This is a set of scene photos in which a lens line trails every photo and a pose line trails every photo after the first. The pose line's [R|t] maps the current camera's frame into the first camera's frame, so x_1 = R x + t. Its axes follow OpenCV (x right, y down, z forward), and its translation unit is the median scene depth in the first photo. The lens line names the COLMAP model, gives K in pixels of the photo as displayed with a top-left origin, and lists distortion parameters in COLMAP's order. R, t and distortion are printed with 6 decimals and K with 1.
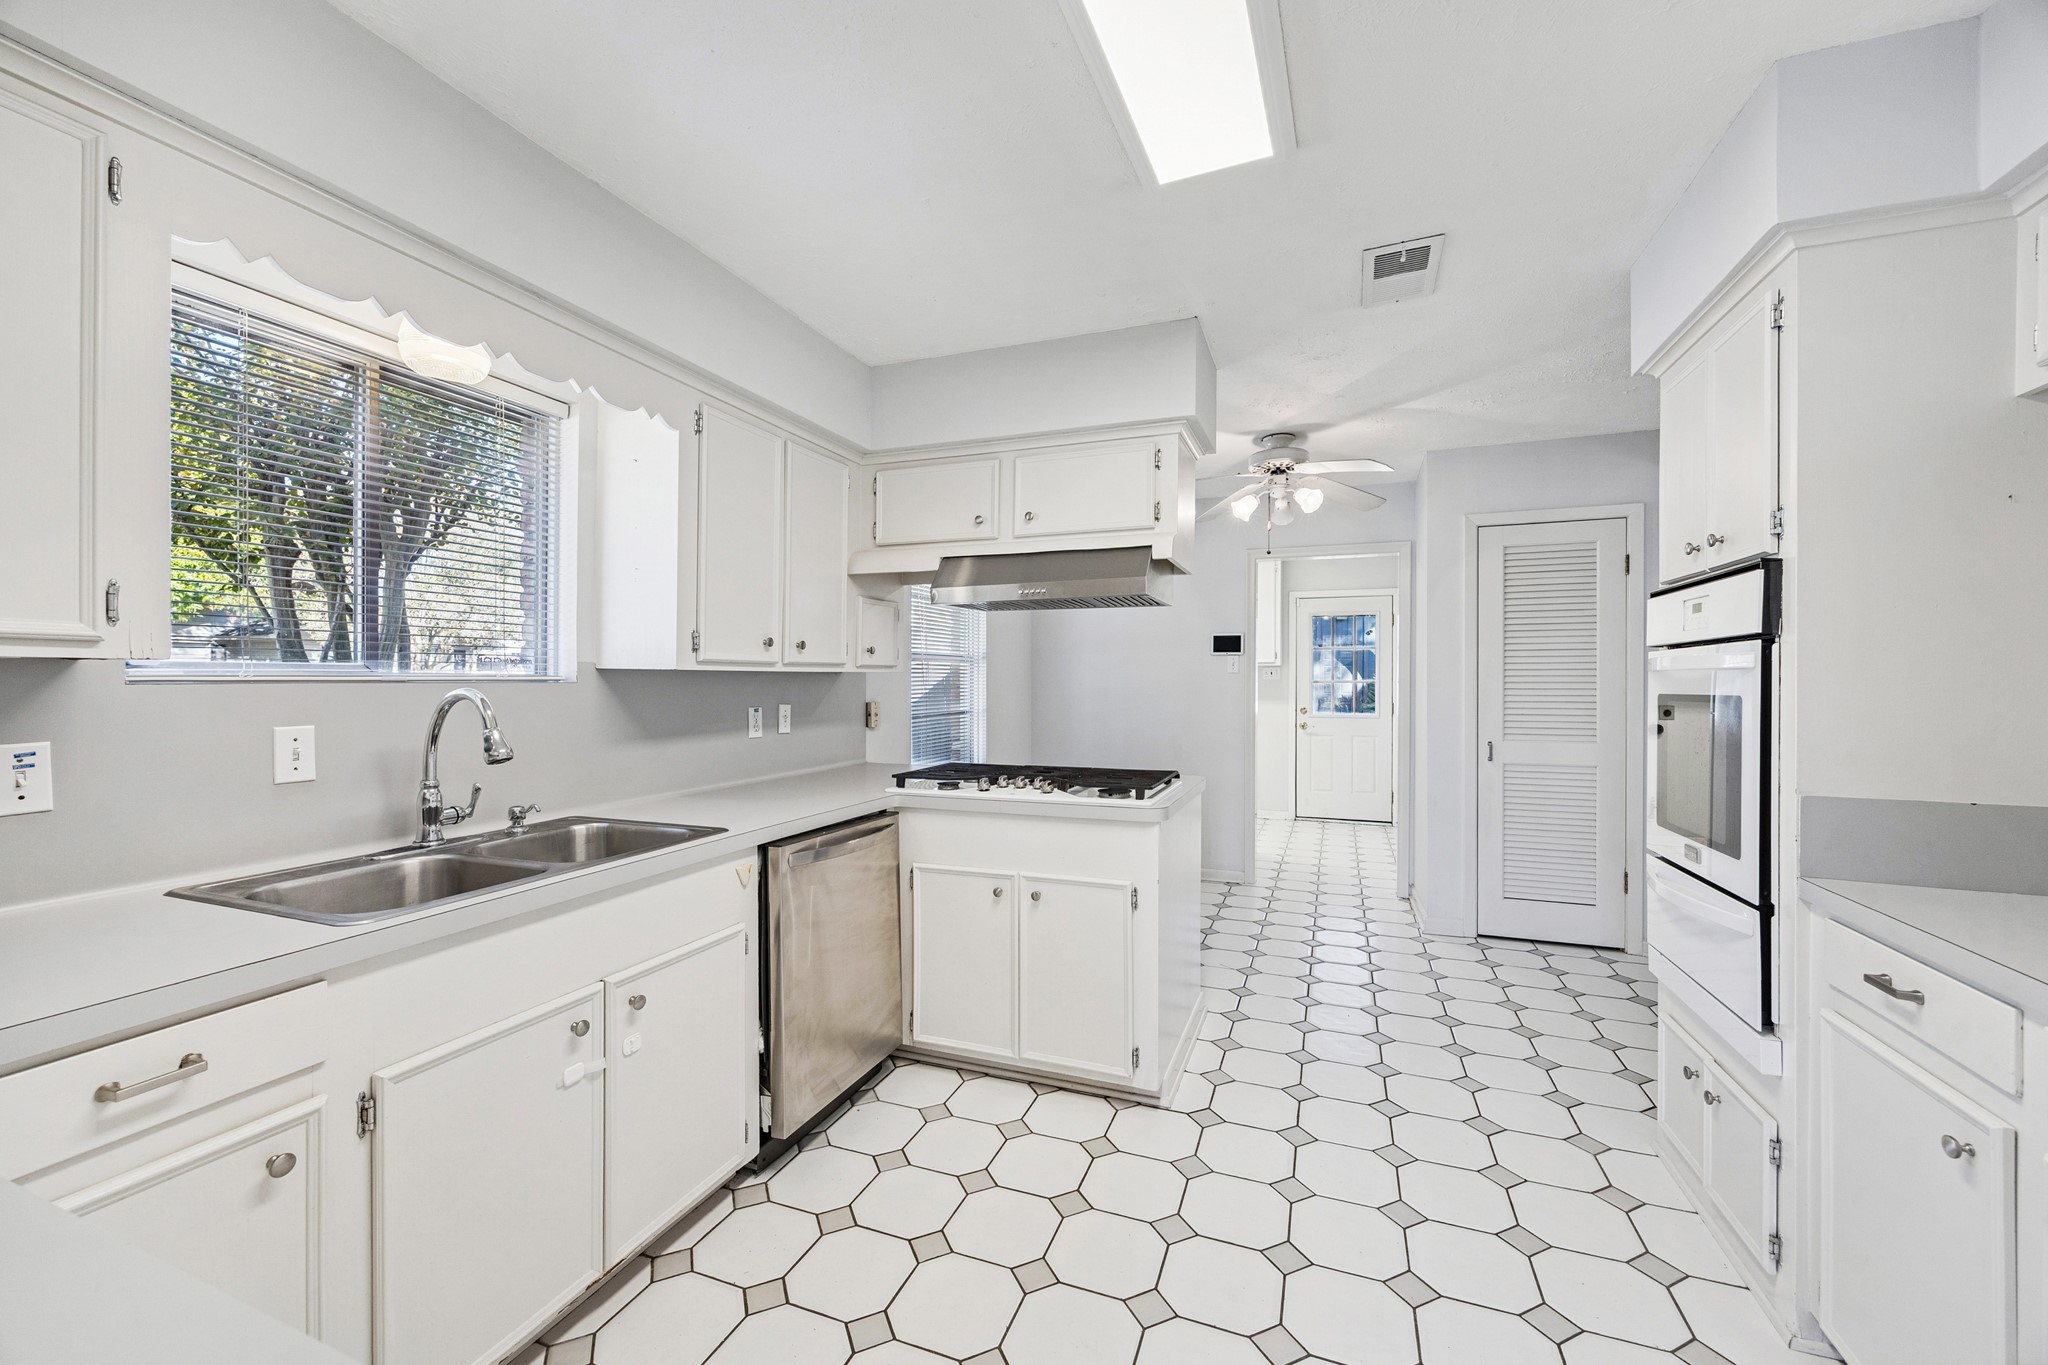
lens RADIAL K [[786.1, 0, 1022.5], [0, 786.1, 677.2], [0, 0, 1]] dist [-0.024164, 0.000083]
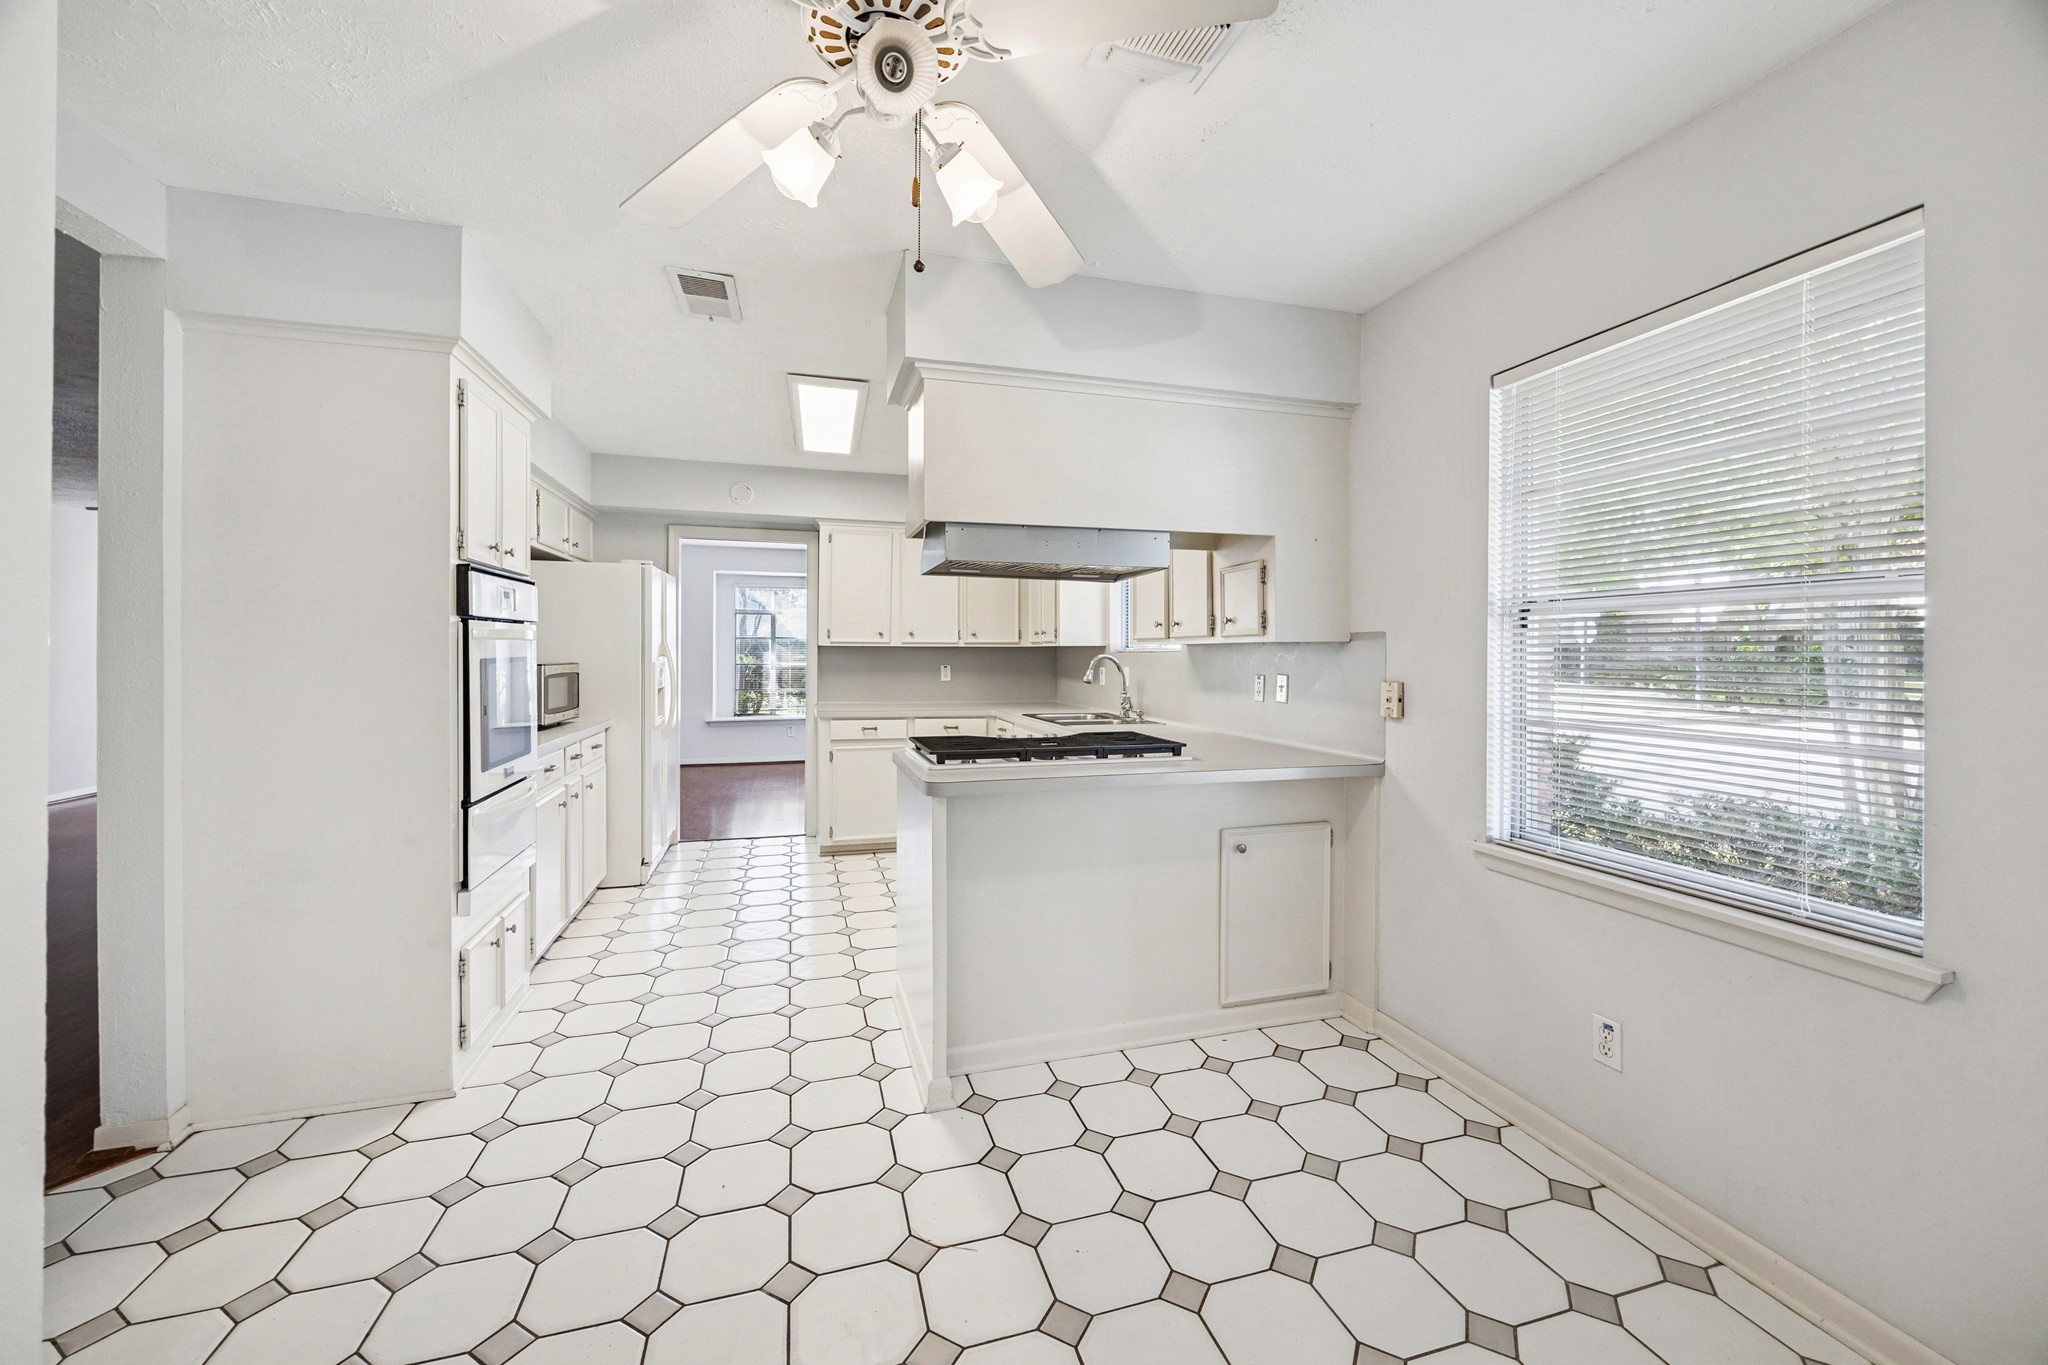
lens RADIAL K [[786.1, 0, 1023.5], [0, 786.1, 661.6], [0, 0, 1]] dist [-0.024164, 0.000083]
pose [[-0.775445, 0.002468, -0.631410, 0.664741], [-0.006042, 0.999918, 0.011329, 0.007335], [0.631386, 0.012600, -0.775367, 1.690631]]
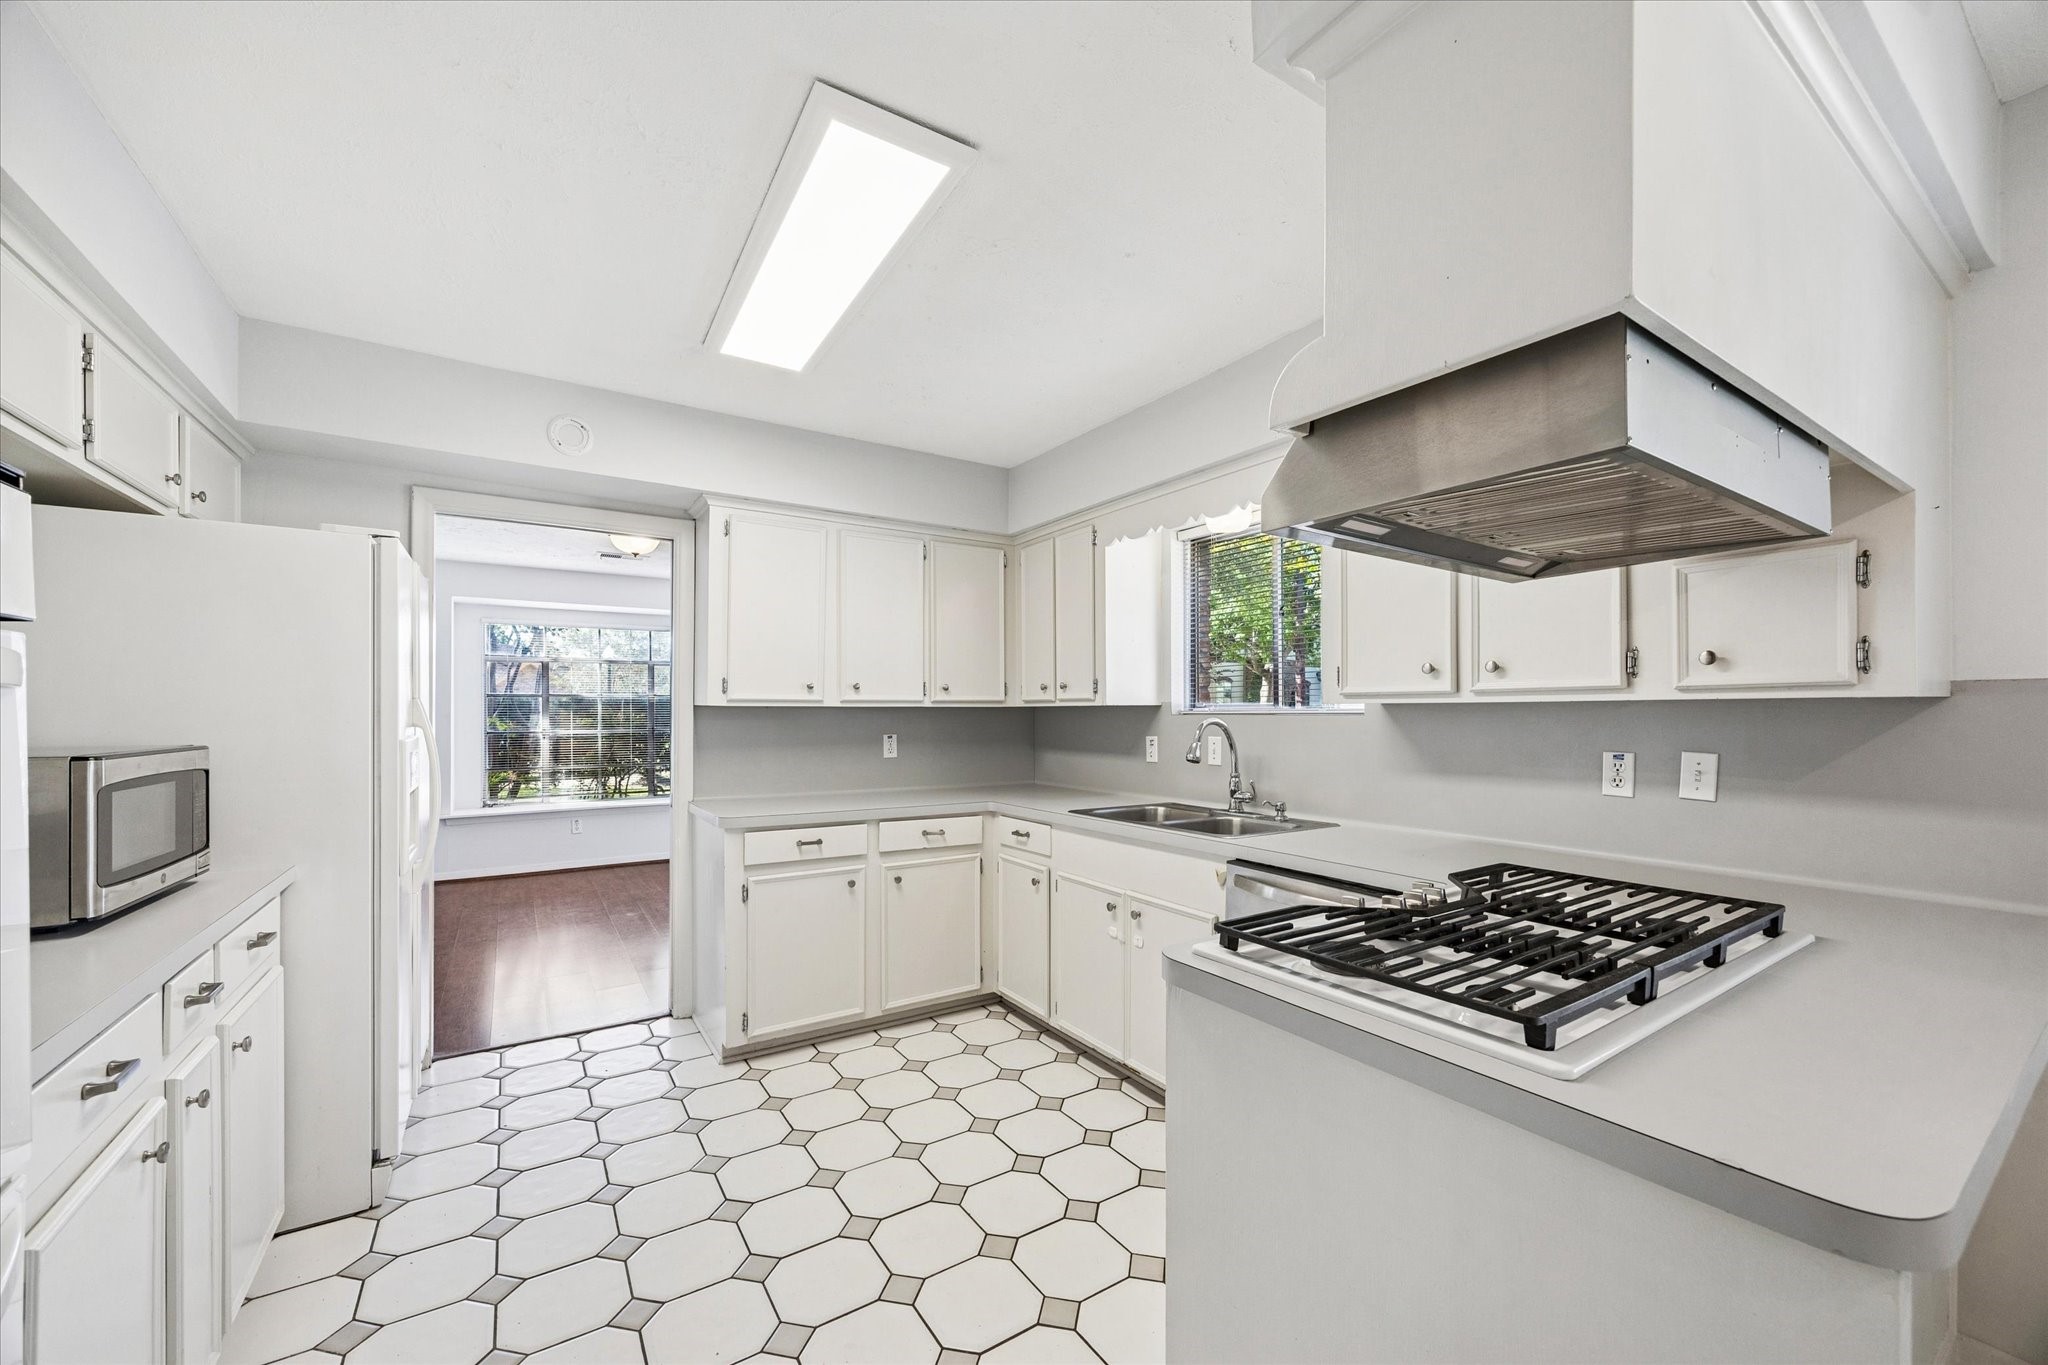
lens RADIAL K [[791.4, 0, 1017.6], [0, 791.4, 701.1], [0, 0, 1]] dist [0.000859, -0.000193]
pose [[-0.566901, -0.016598, -0.823618, 0.552833], [-0.003181, 0.999834, -0.017960, 0.006777], [0.823780, -0.007561, -0.566860, 0.966221]]
